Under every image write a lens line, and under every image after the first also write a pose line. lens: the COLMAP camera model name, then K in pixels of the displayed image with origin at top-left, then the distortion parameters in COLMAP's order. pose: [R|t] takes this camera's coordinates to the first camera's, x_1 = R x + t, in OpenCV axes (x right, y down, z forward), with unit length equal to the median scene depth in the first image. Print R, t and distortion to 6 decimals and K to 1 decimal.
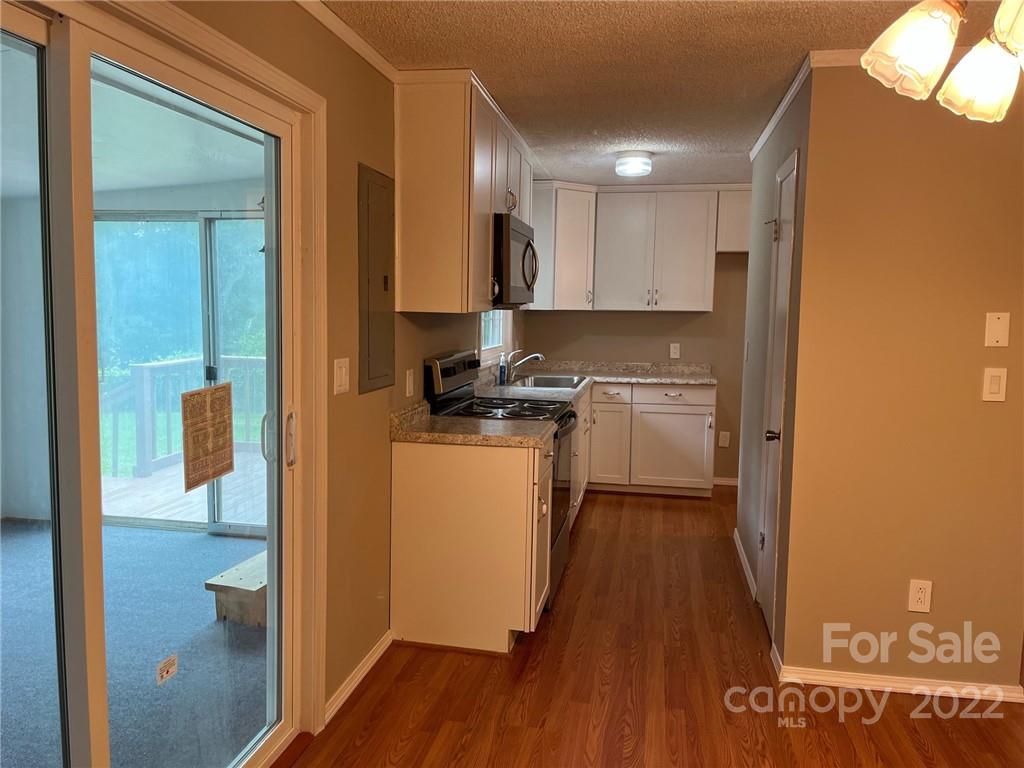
lens RADIAL K [[767.8, 0, 509.2], [0, 767.8, 378.1], [0, 0, 1]] dist [0.064504, -0.076703]
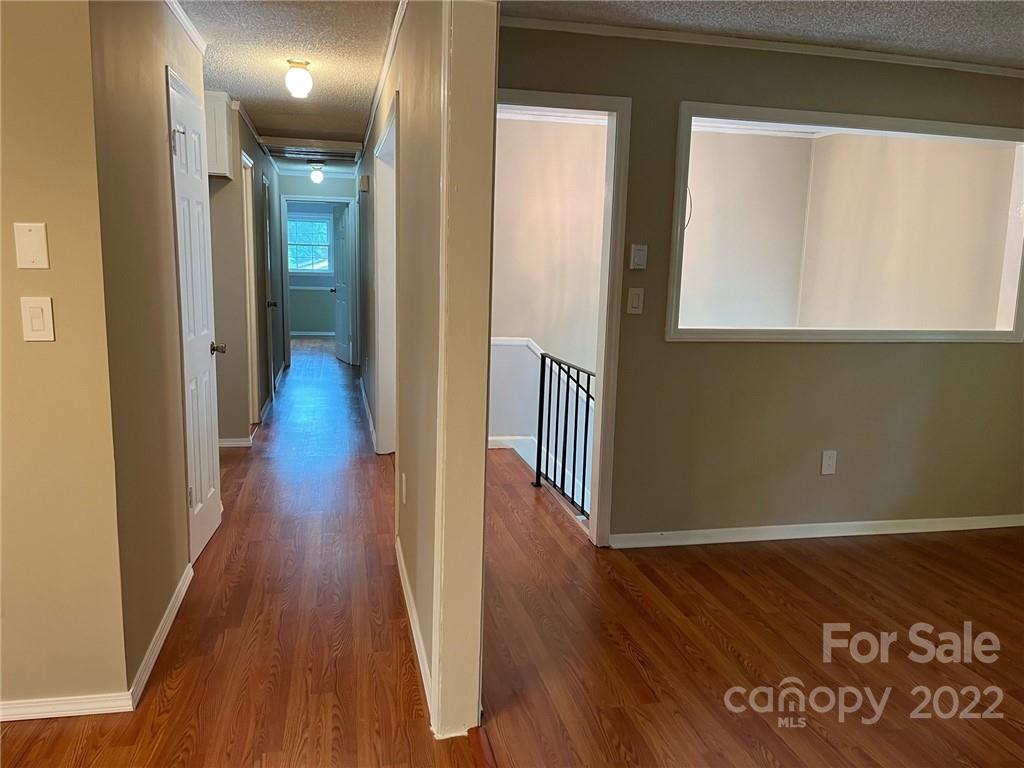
lens RADIAL K [[767.8, 0, 511.4], [0, 767.8, 386.9], [0, 0, 1]] dist [0.064504, -0.076703]
pose [[0.915264, -0.053852, 0.399240, 0.573635], [0.023994, 0.996553, 0.079415, 0.019555], [-0.402140, -0.063106, 0.913401, 0.089404]]
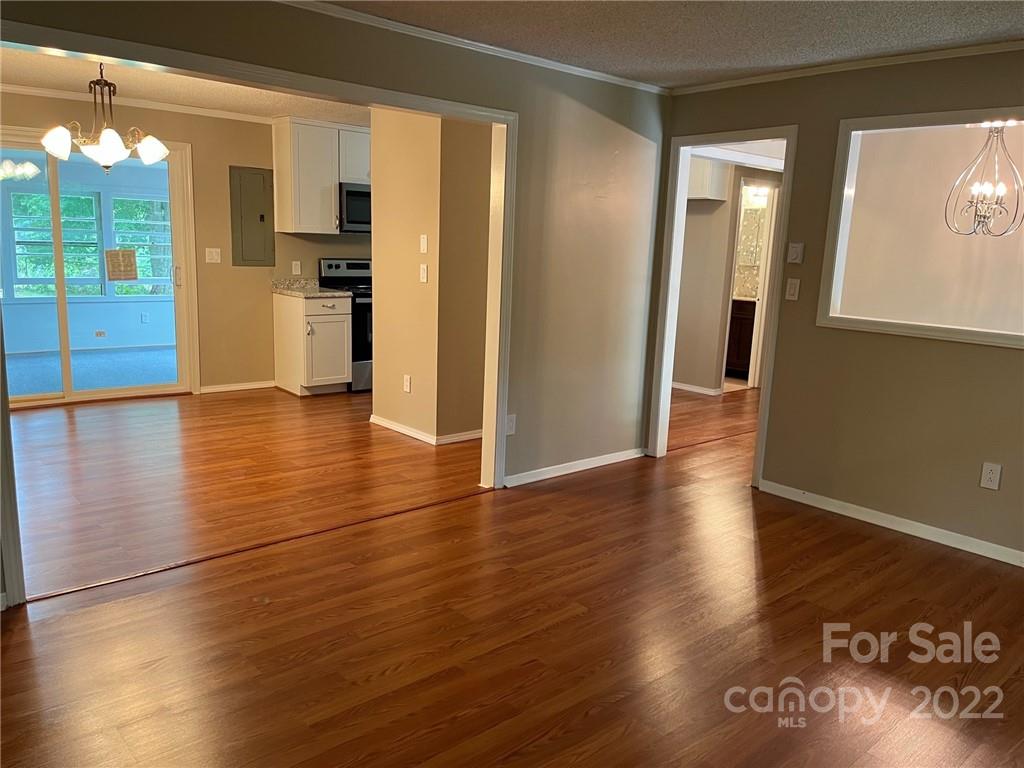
lens RADIAL K [[767.8, 0, 509.5], [0, 767.8, 389.4], [0, 0, 1]] dist [0.064504, -0.076703]
pose [[0.790931, 0.132616, -0.597363, 1.515241], [-0.085695, 0.990618, 0.106455, 0.055822], [0.605876, -0.033008, 0.794874, -0.296069]]
